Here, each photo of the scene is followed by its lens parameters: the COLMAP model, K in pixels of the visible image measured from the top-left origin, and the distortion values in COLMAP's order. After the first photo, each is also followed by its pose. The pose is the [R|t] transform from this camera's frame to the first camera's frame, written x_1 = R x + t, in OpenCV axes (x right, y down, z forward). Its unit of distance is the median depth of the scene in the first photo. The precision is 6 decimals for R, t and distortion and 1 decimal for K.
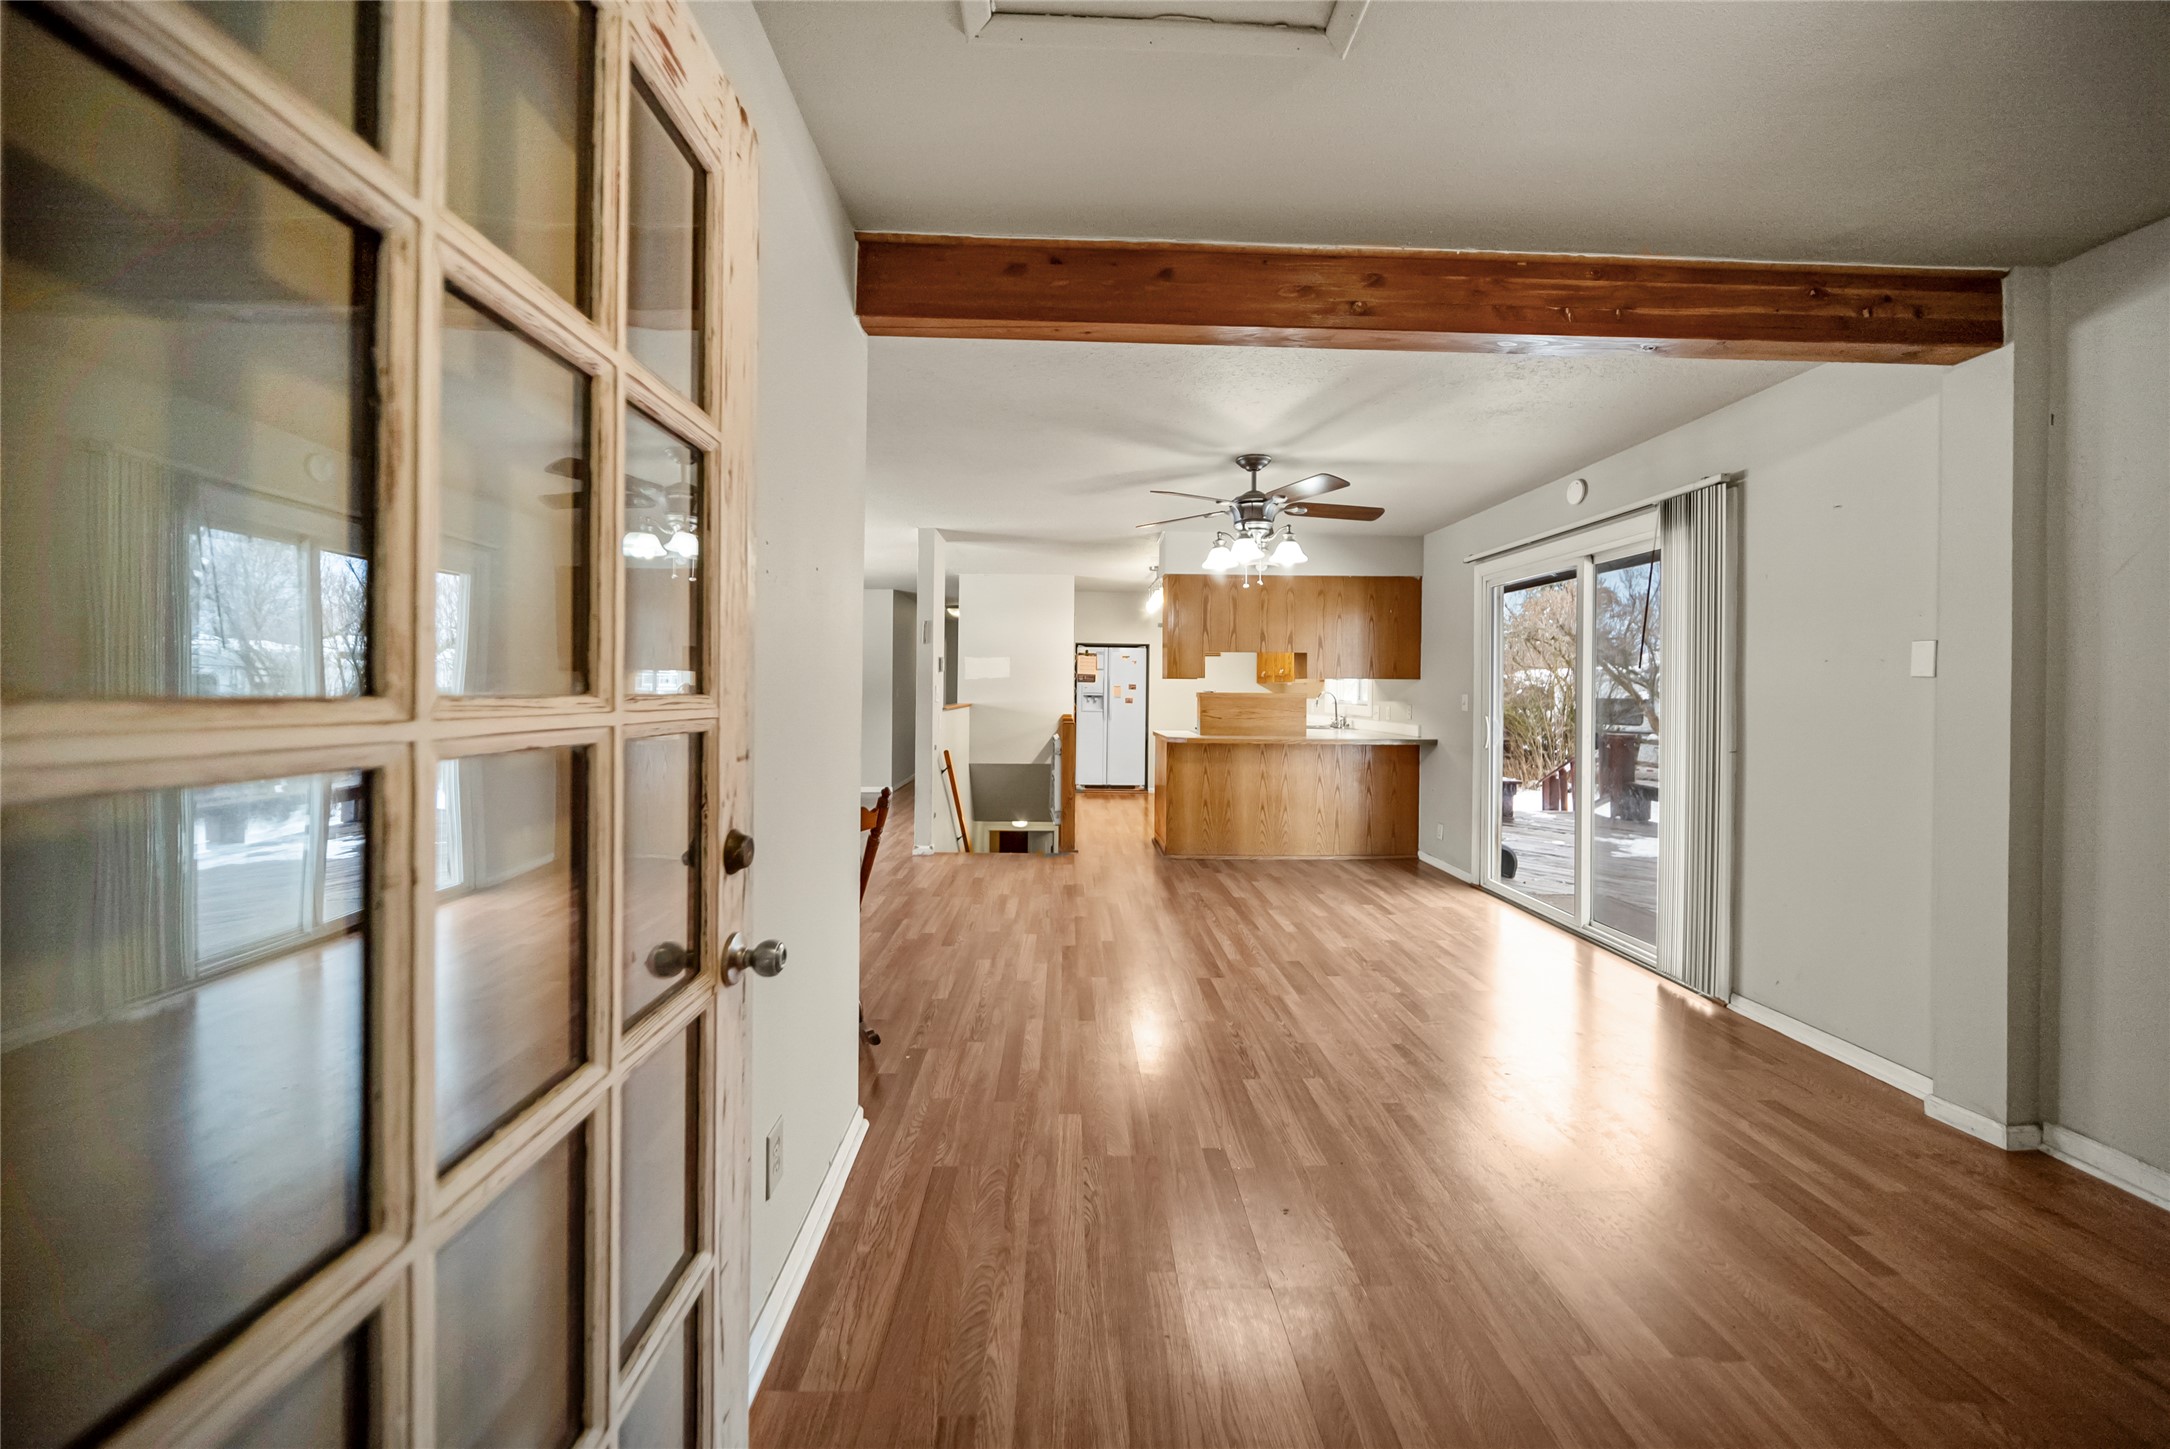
lens RADIAL K [[772.6, 0, 1083.4], [0, 772.6, 689.2], [0, 0, 1]] dist [-0.002032, -0.000452]
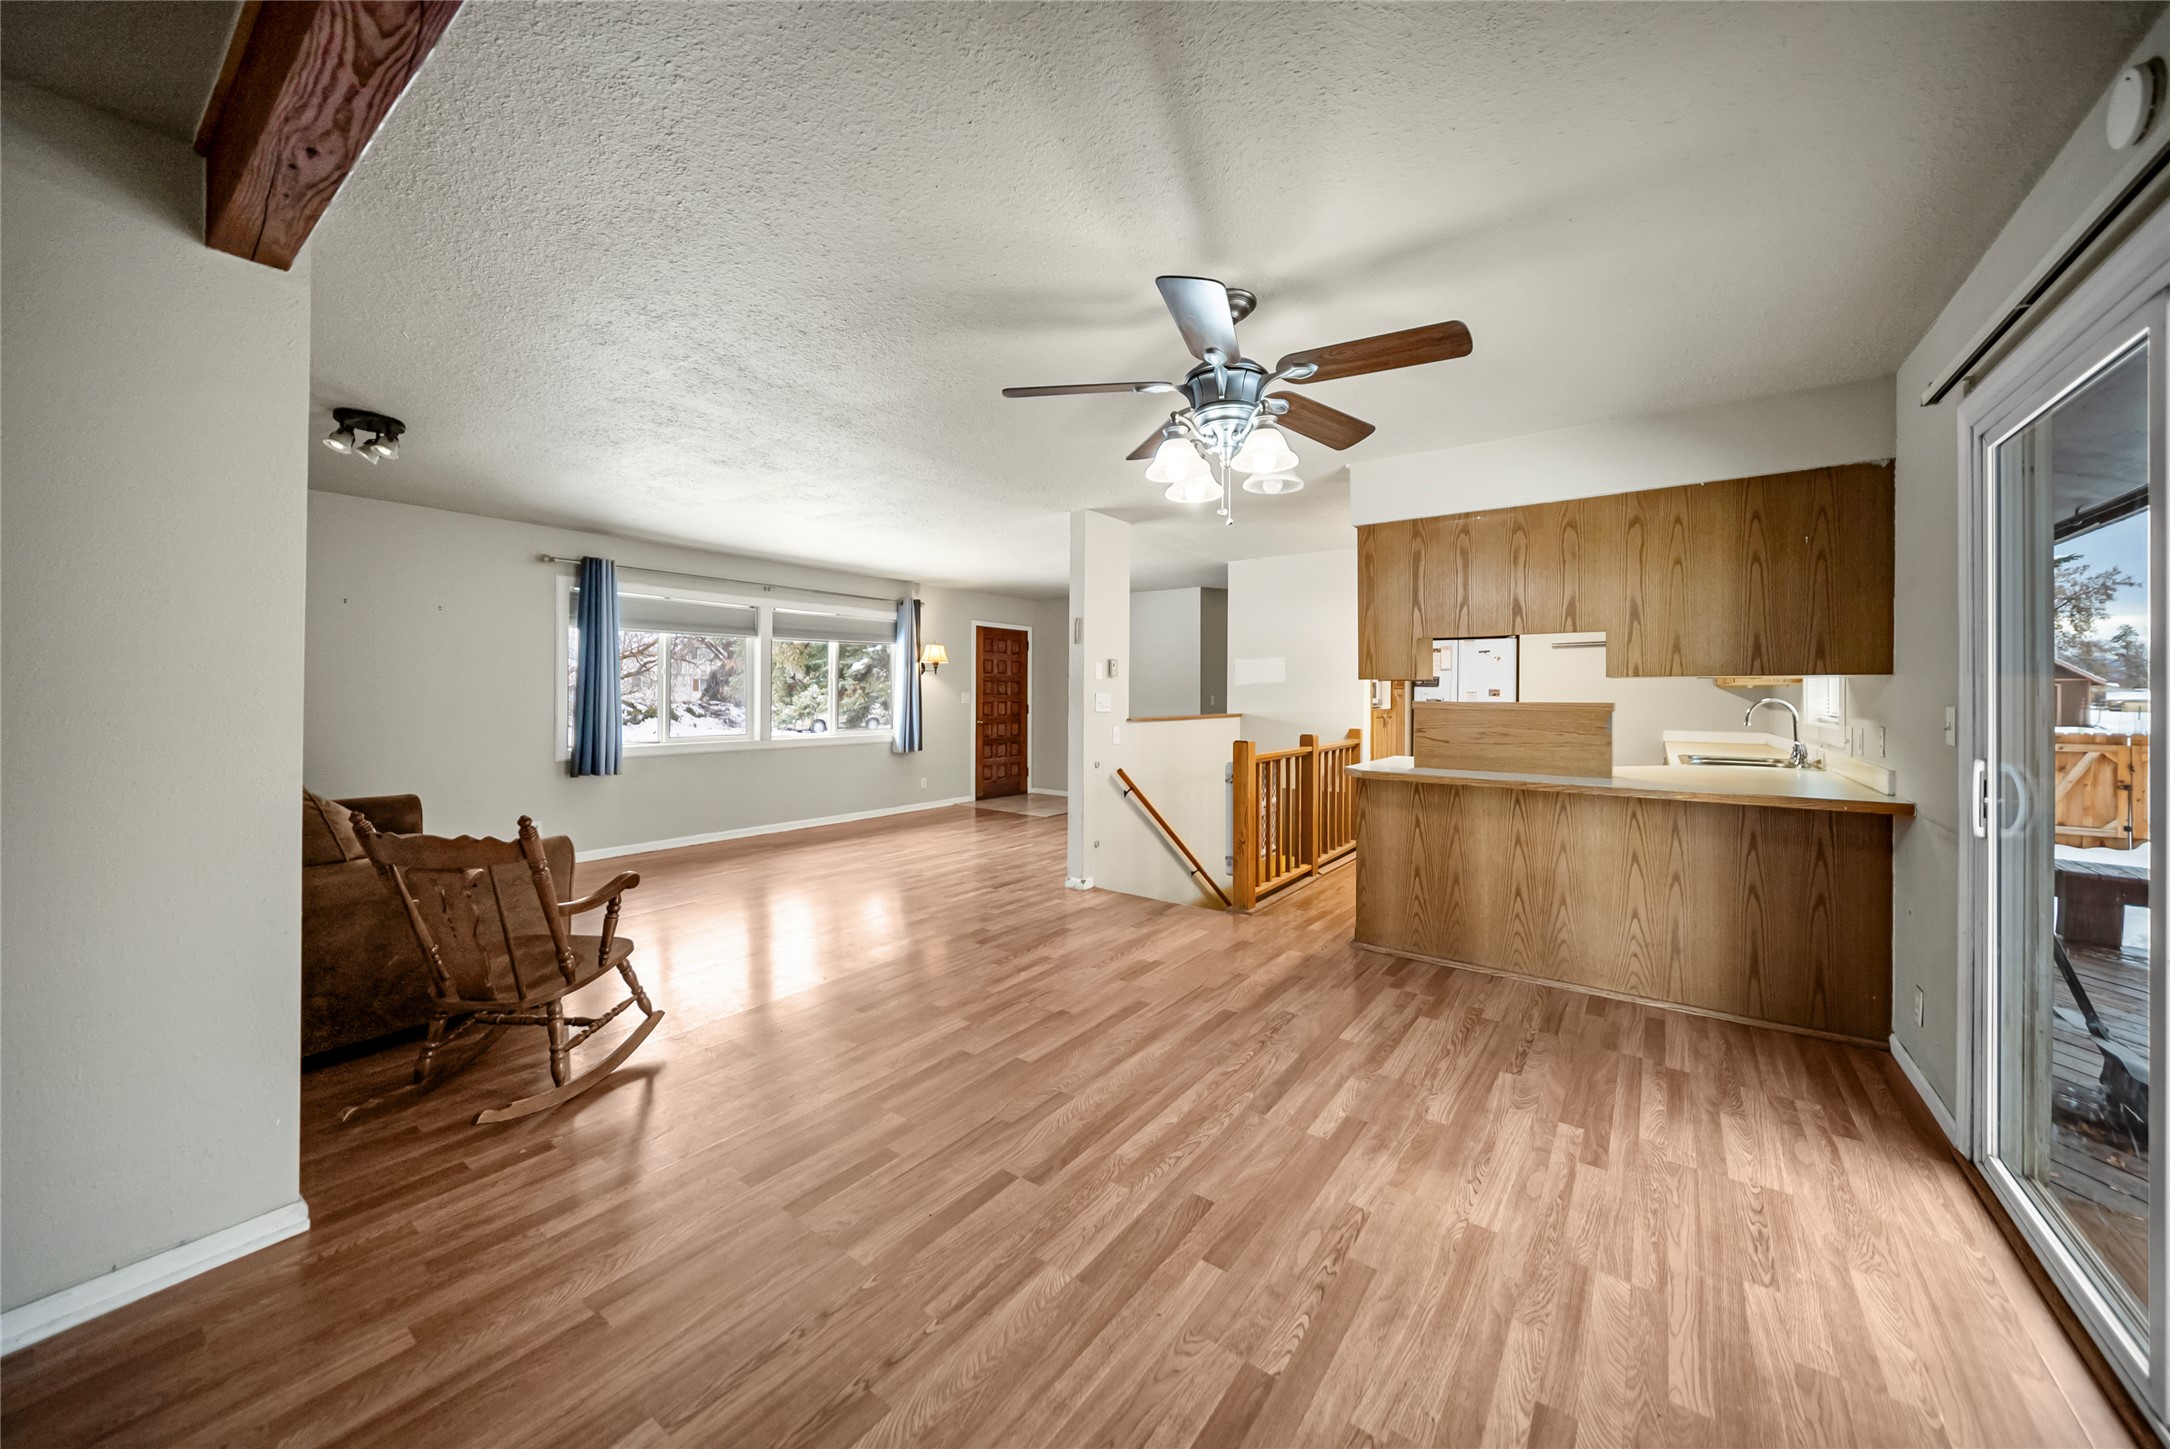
lens RADIAL K [[772.6, 0, 1095.7], [0, 772.6, 691.3], [0, 0, 1]] dist [-0.002032, -0.000452]
pose [[0.794400, -0.005293, -0.607372, 0.341170], [0.001603, 0.999977, -0.006617, -0.000461], [0.607393, 0.004282, 0.794390, 0.328944]]
